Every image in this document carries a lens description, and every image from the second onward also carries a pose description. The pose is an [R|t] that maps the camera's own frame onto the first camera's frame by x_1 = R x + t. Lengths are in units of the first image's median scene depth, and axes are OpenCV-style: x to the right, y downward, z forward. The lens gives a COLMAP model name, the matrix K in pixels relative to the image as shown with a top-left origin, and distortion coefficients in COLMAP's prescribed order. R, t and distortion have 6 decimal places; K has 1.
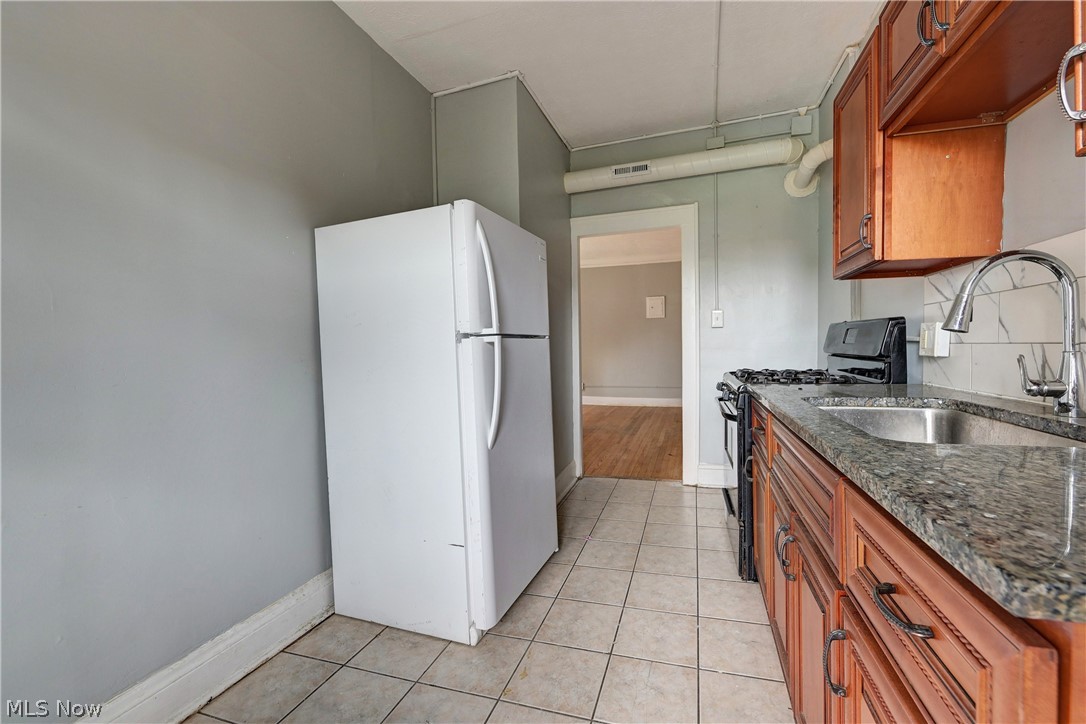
lens RADIAL K [[446.9, 0, 575.1], [0, 446.9, 359.3], [0, 0, 1]] dist [-0.008415, -0.000104]
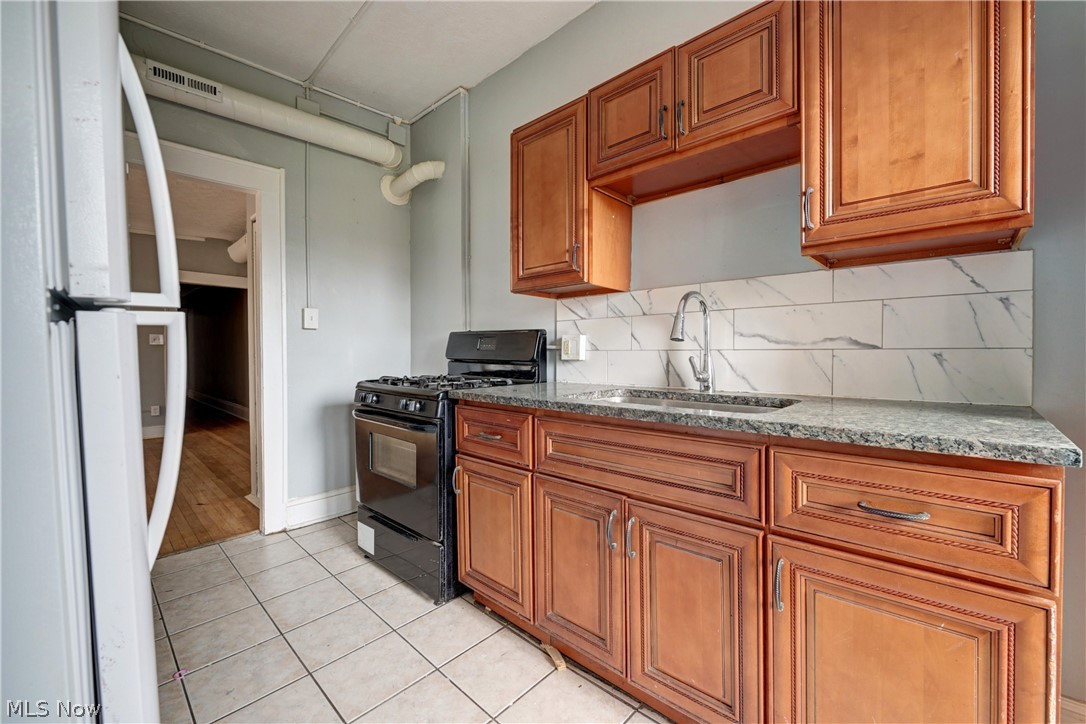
lens RADIAL K [[445.2, 0, 539.4], [0, 445.2, 358.9], [0, 0, 1]] dist [-0.007488, -0.000095]
pose [[0.450152, 0.006594, 0.892927, -0.378952], [0.017216, 0.999723, -0.016062, 0.008056], [-0.892786, 0.022603, 0.449914, 0.426573]]
